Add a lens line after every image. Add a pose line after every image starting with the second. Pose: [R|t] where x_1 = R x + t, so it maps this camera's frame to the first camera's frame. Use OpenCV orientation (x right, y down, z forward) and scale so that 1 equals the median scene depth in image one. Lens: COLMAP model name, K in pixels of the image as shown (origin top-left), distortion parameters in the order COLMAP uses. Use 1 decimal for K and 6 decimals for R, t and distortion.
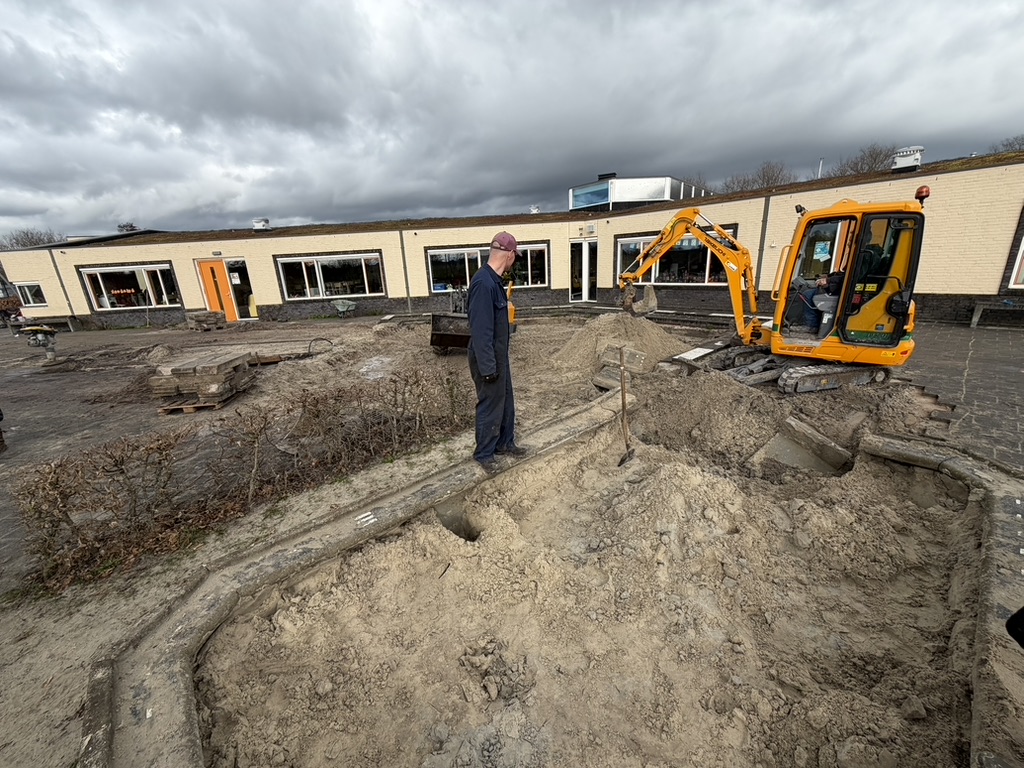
lens RADIAL K [[406.1, 0, 508.5], [0, 406.1, 381.2], [0, 0, 1]] dist [0.000595, -0.000308]
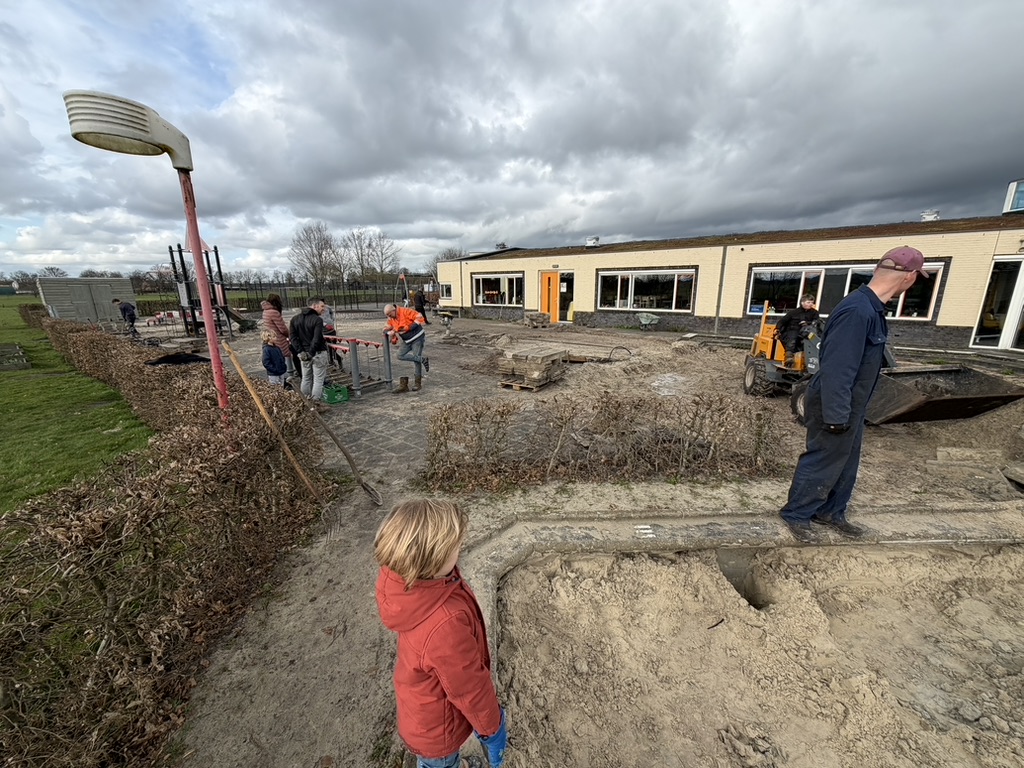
lens RADIAL K [[406.0, 0, 508.8], [0, 406.0, 383.5], [0, 0, 1]] dist [-0.000650, -0.000355]
pose [[0.763603, 0.197525, -0.614731, -0.010733], [-0.215520, 0.975429, 0.045711, 0.001783], [0.608655, 0.097582, 0.787411, -0.004679]]
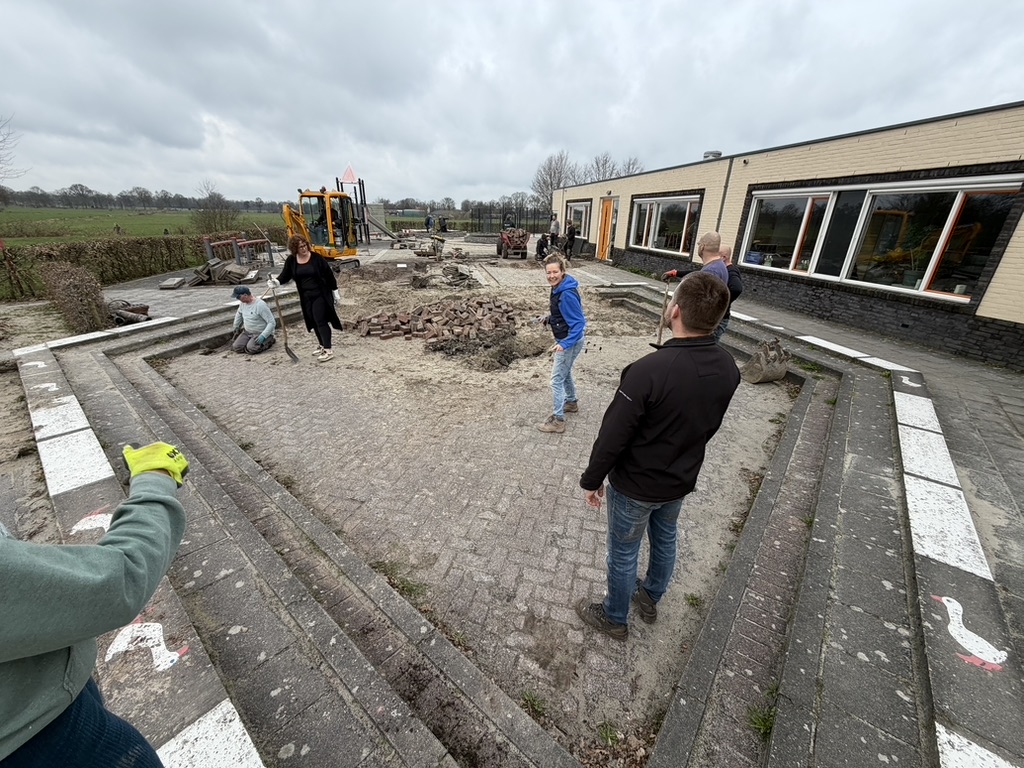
lens RADIAL K [[411.3, 0, 512.0], [0, 411.3, 384.0], [0, 0, 1]] dist [0.000905, 0.000205]
pose [[0.168732, 0.427190, -0.888278, 0.413887], [-0.301713, 0.880326, 0.366054, -0.207703], [0.938349, 0.206240, 0.277428, 0.621972]]
